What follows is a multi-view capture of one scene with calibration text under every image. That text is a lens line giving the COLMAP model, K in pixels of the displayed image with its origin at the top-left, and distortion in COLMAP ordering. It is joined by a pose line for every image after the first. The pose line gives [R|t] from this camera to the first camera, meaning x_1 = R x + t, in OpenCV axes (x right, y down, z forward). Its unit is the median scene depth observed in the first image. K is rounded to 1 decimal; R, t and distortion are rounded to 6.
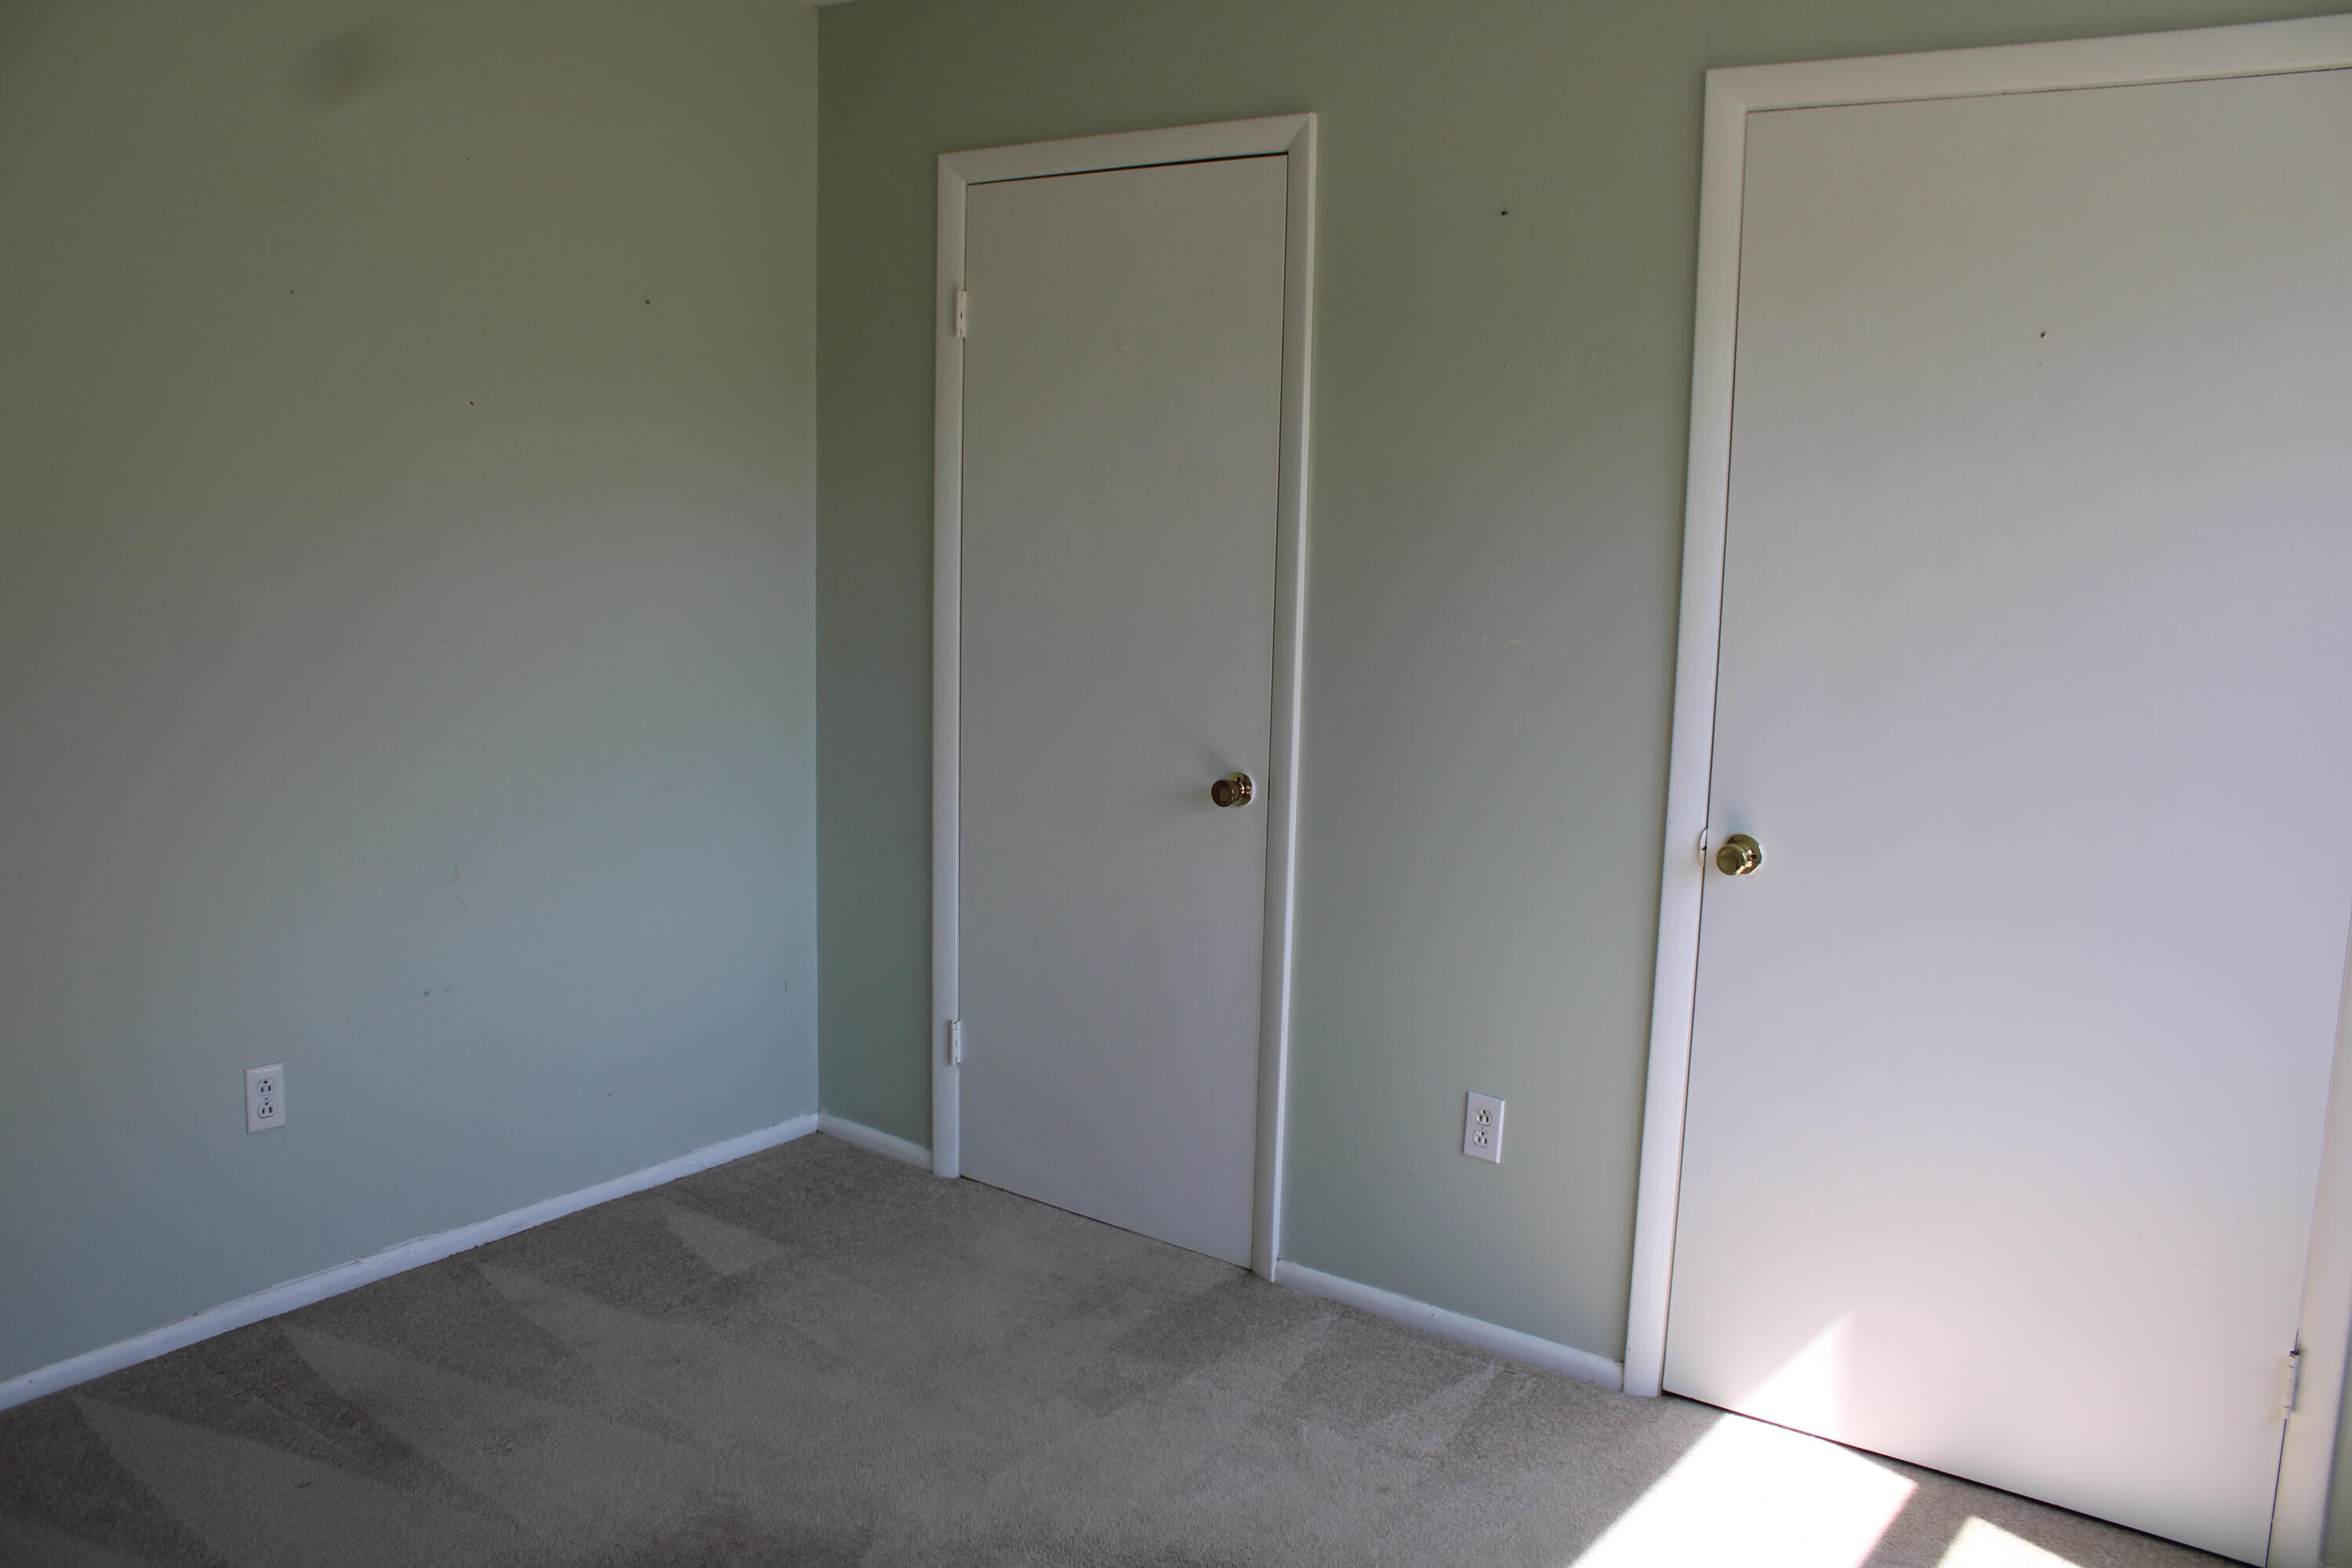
lens RADIAL K [[1982.8, 0, 1183.1], [0, 1982.8, 783.9], [0, 0, 1]] dist [-0.163906, 0.151405]
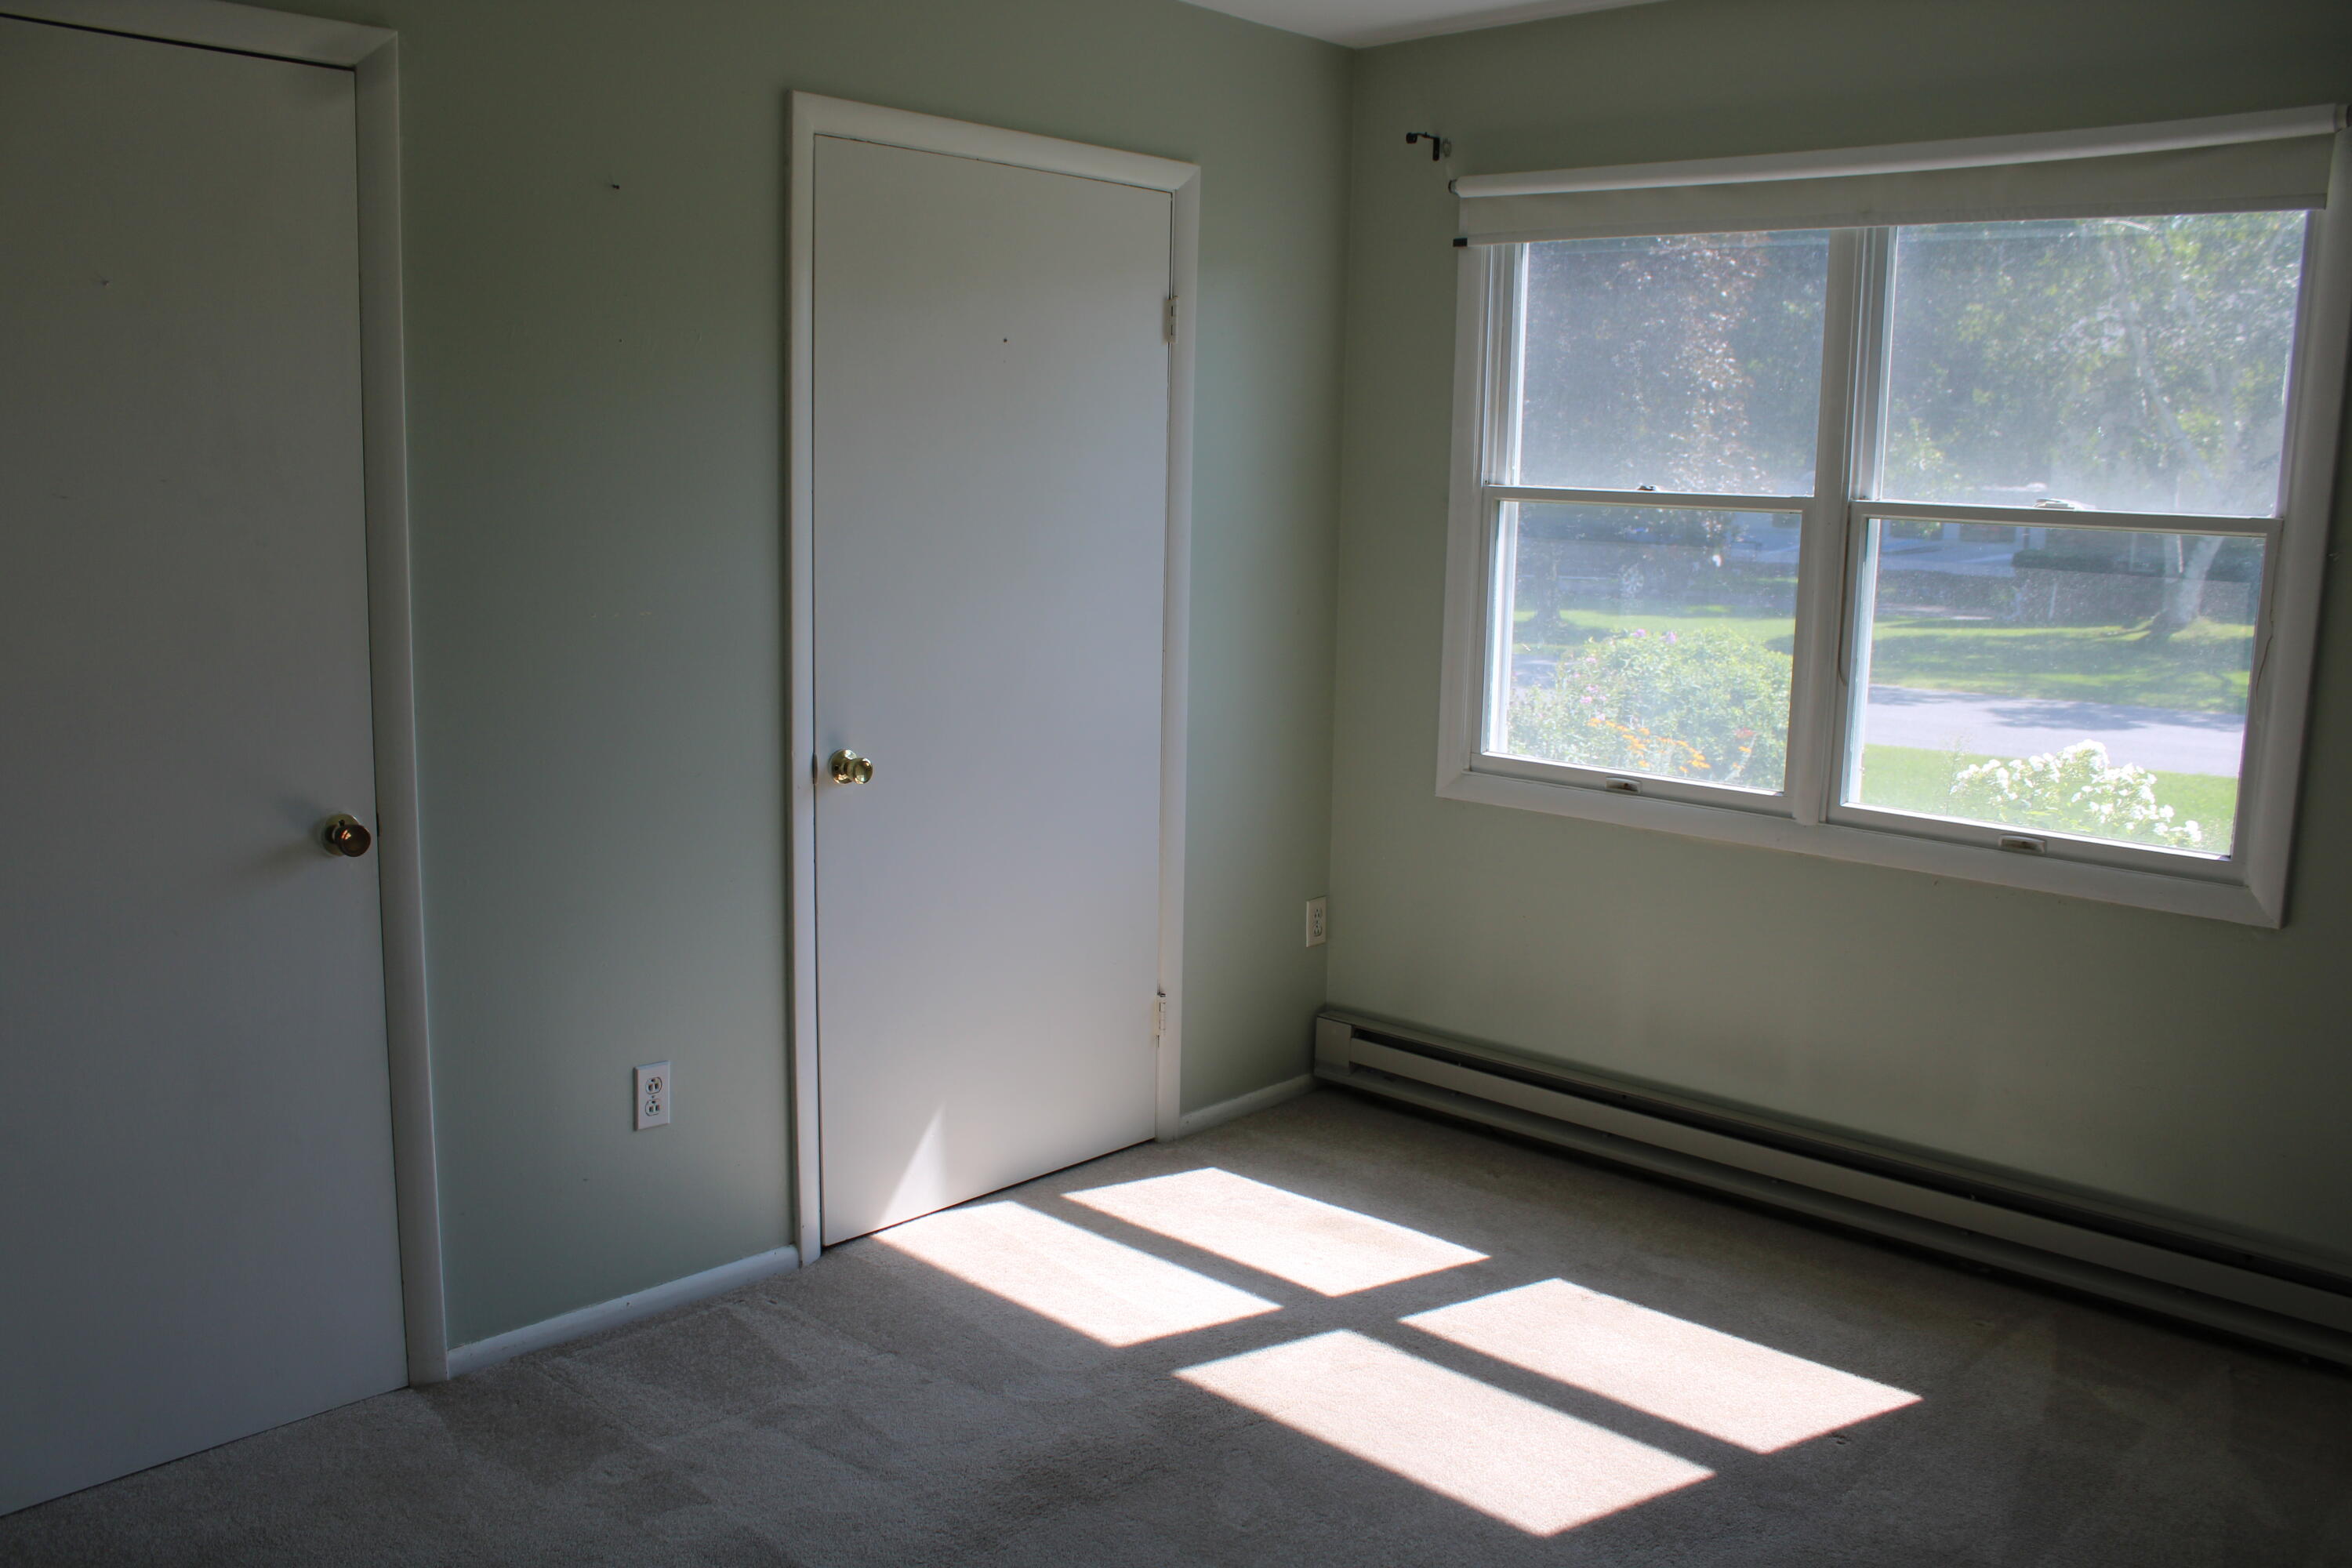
lens RADIAL K [[1982.8, 0, 1183.1], [0, 1982.8, 783.9], [0, 0, 1]] dist [-0.163906, 0.151405]
pose [[0.114379, -0.175340, 0.977841, -0.802867], [0.149145, 0.976176, 0.157596, -0.103622], [-0.982178, 0.127814, 0.137806, 0.596475]]
